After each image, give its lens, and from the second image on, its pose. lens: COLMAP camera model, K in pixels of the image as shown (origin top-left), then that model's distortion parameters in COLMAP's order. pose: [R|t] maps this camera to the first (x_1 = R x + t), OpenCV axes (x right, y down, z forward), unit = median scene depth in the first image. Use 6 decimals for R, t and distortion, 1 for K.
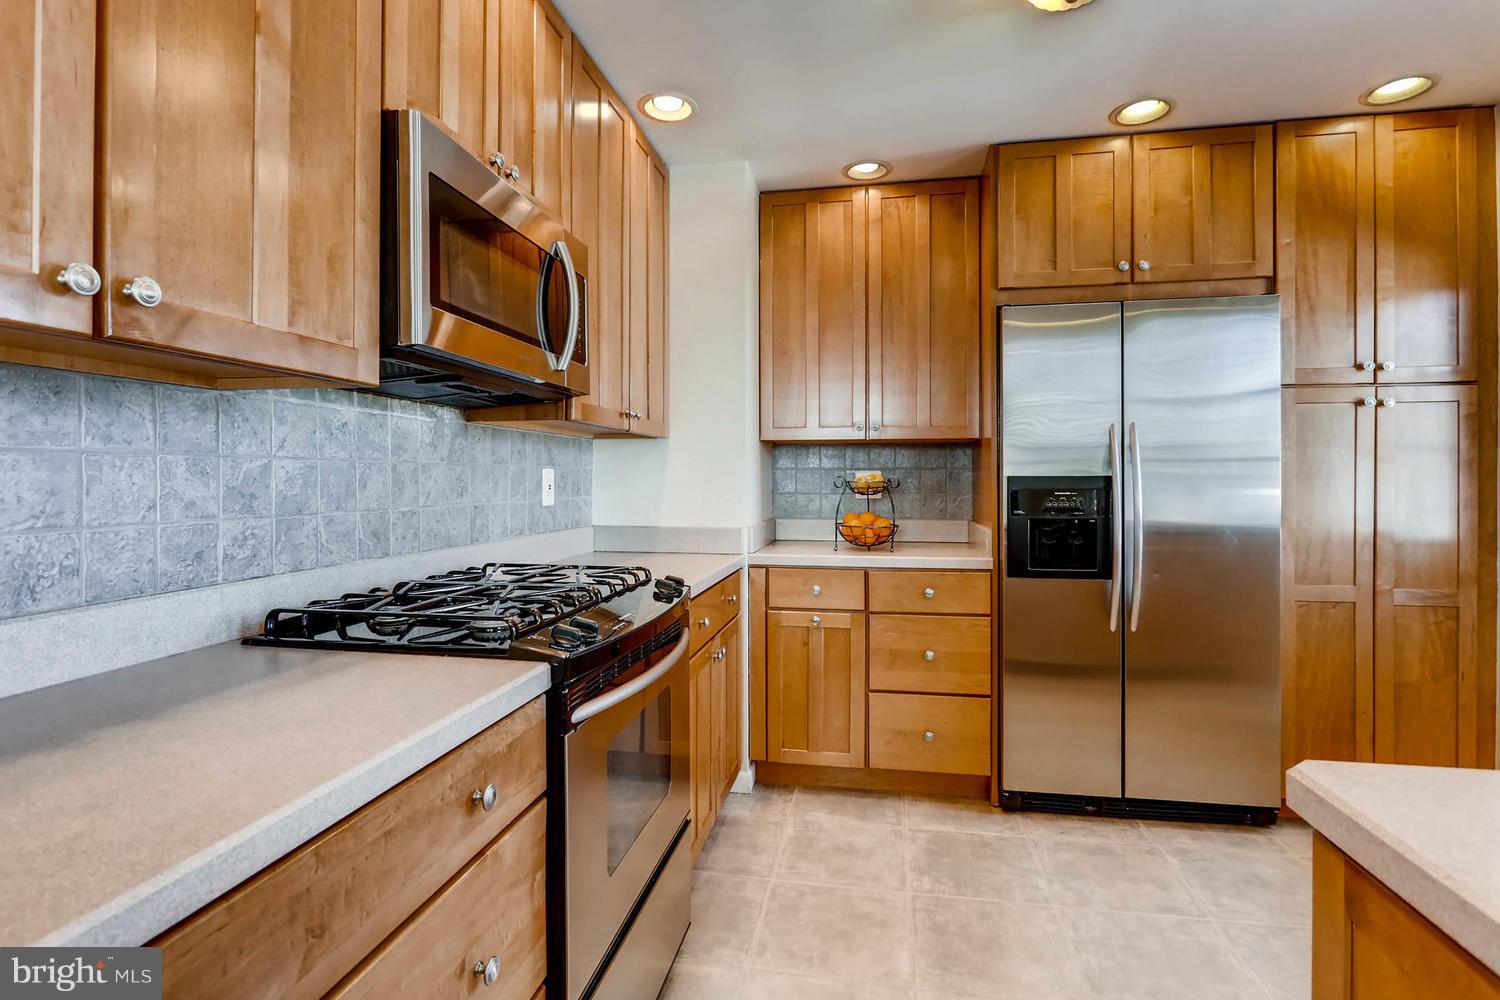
lens RADIAL K [[726.5, 0, 754.0], [0, 726.5, 480.6], [0, 0, 1]] dist [-0.014156, 0.002202]
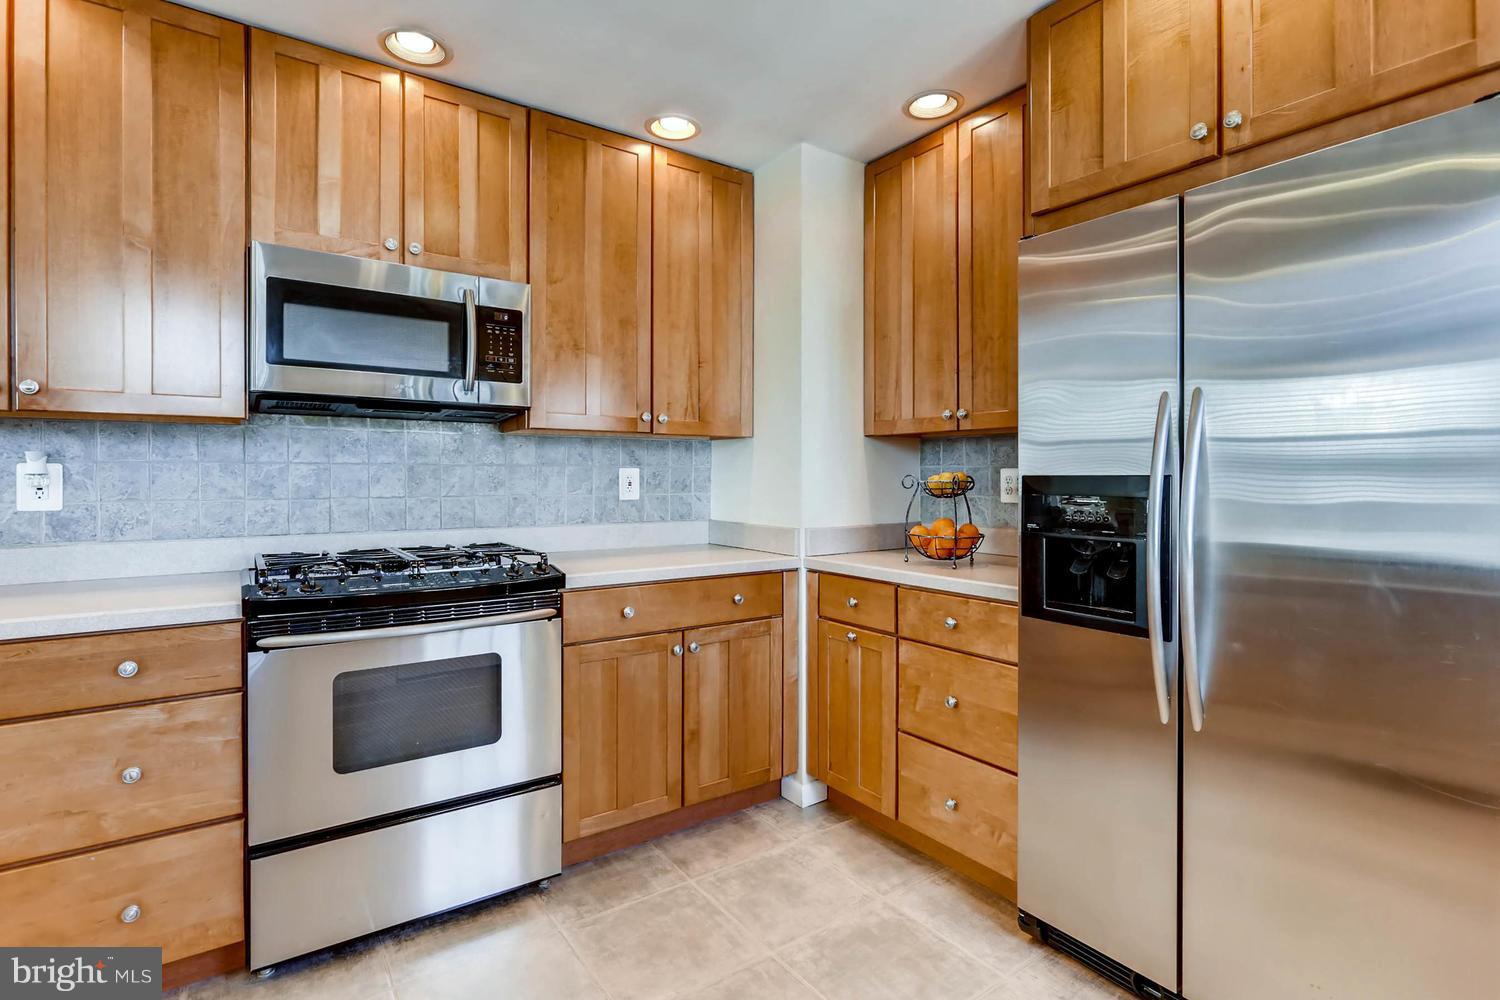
lens RADIAL K [[726.5, 0, 758.6], [0, 726.5, 482.0], [0, 0, 1]] dist [-0.014156, 0.002202]
pose [[0.719291, 0.007761, -0.694665, 0.702075], [-0.004856, 0.999969, 0.006144, -0.002416], [0.694691, -0.001046, 0.719307, 0.316855]]
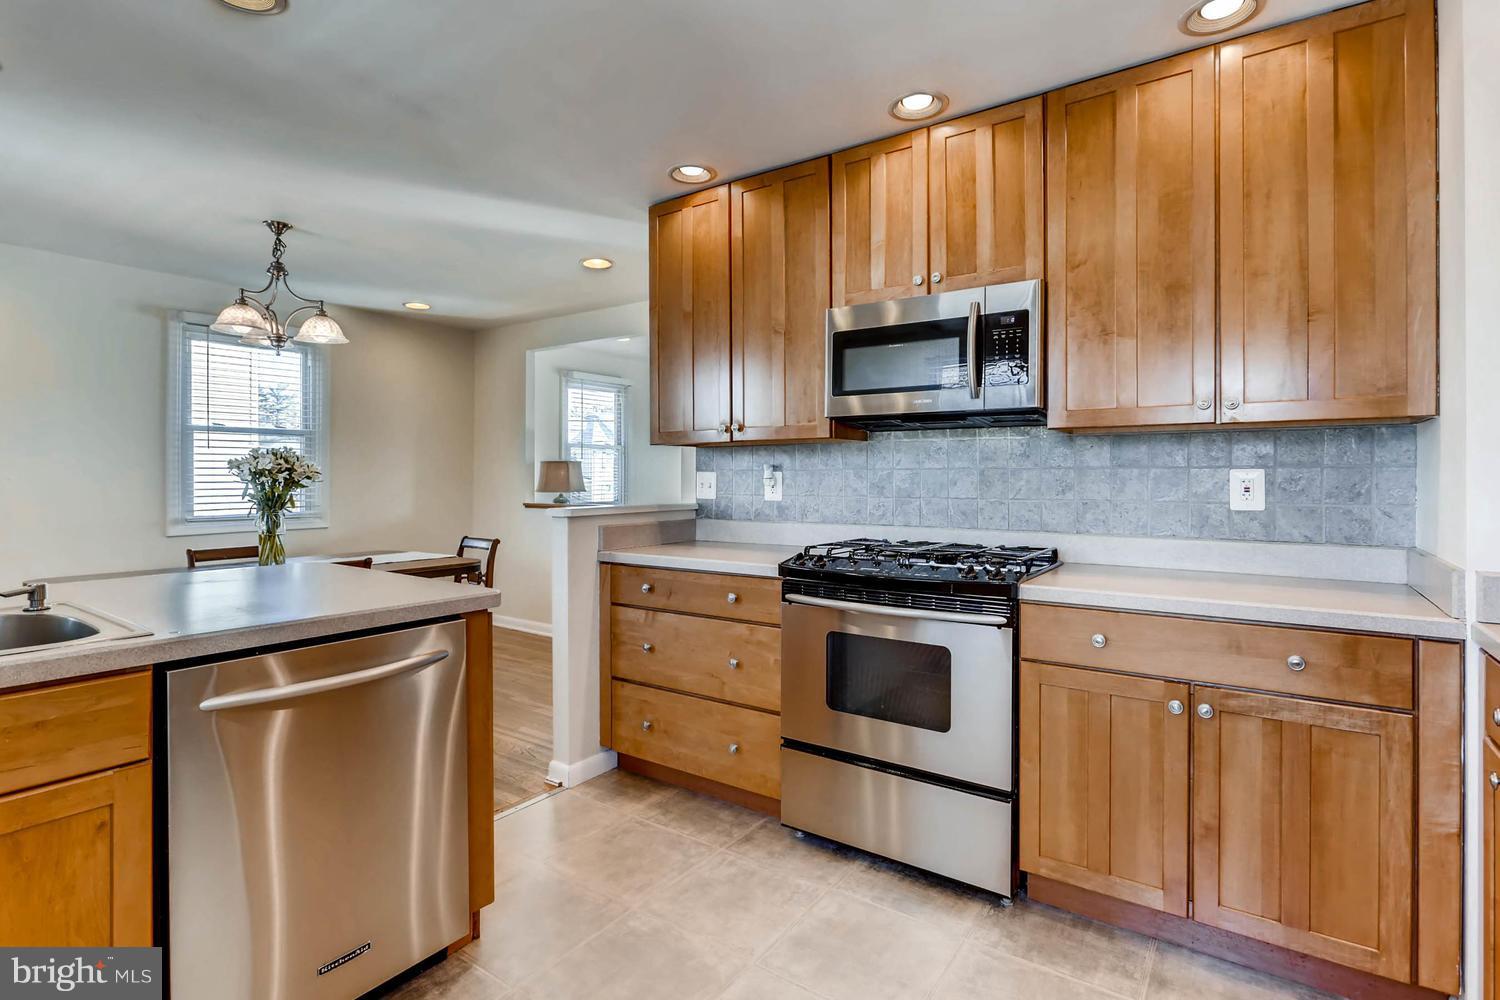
lens RADIAL K [[726.5, 0, 750.7], [0, 726.5, 482.2], [0, 0, 1]] dist [-0.014156, 0.002202]
pose [[-0.414683, 0.003825, -0.909958, 0.801343], [-0.004422, 0.999971, 0.006219, -0.003324], [0.909955, 0.006603, -0.414654, 0.845304]]
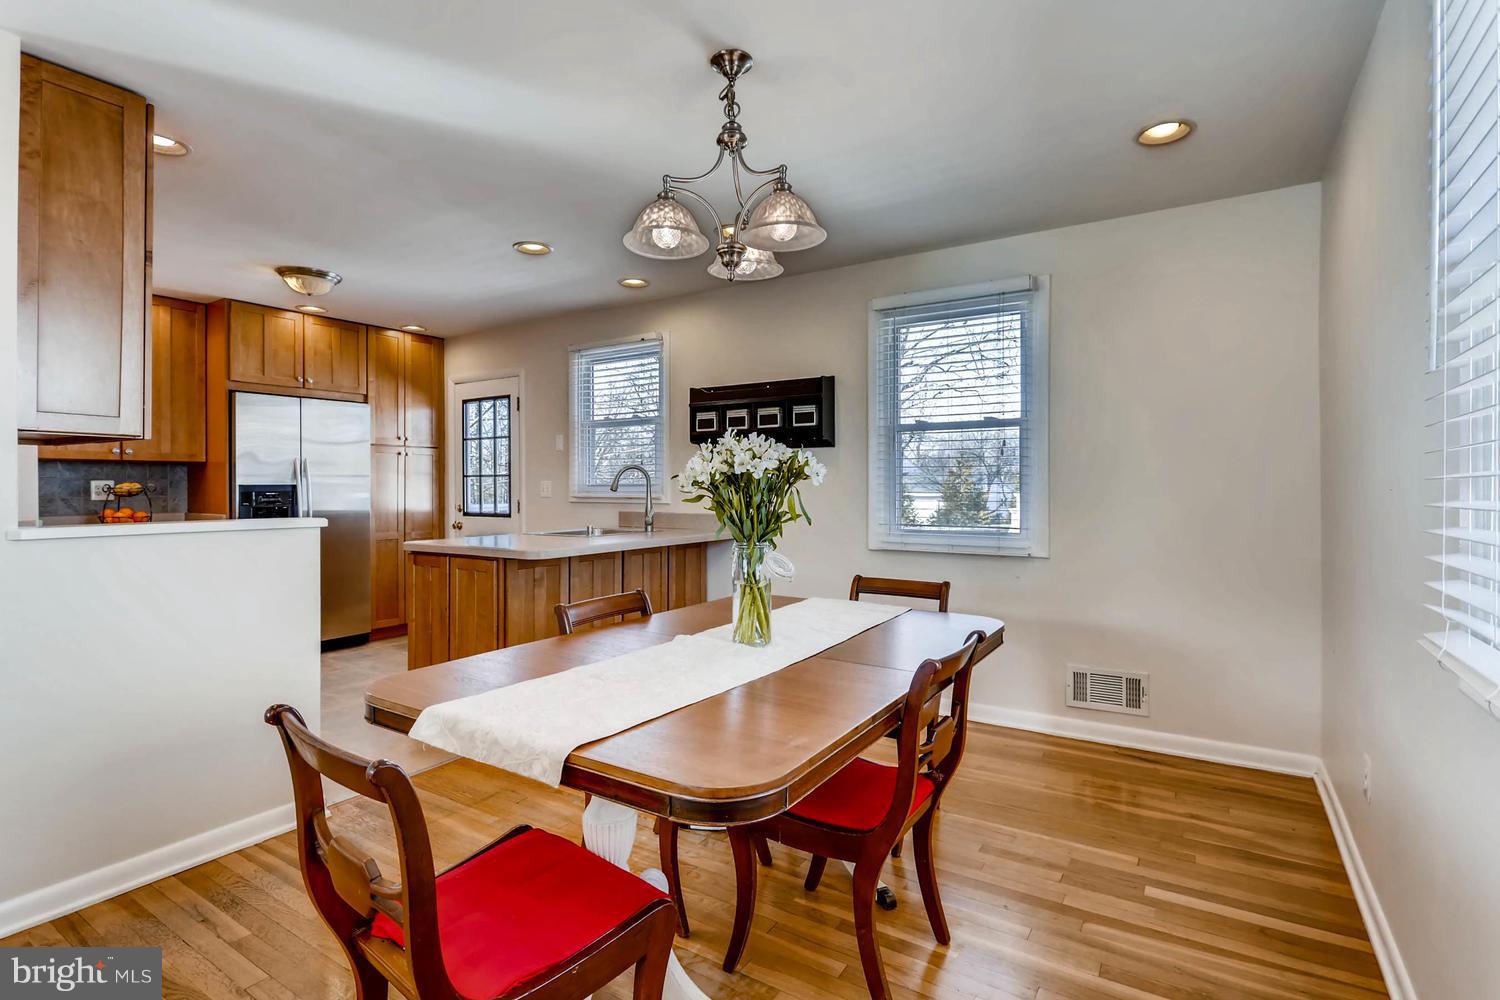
lens RADIAL K [[726.5, 0, 754.2], [0, 726.5, 487.5], [0, 0, 1]] dist [-0.014156, 0.002202]
pose [[0.374018, -0.002329, 0.927419, -0.909268], [0.002122, 0.999996, 0.001655, 0.000985], [-0.927419, 0.001349, 0.374021, -0.949482]]
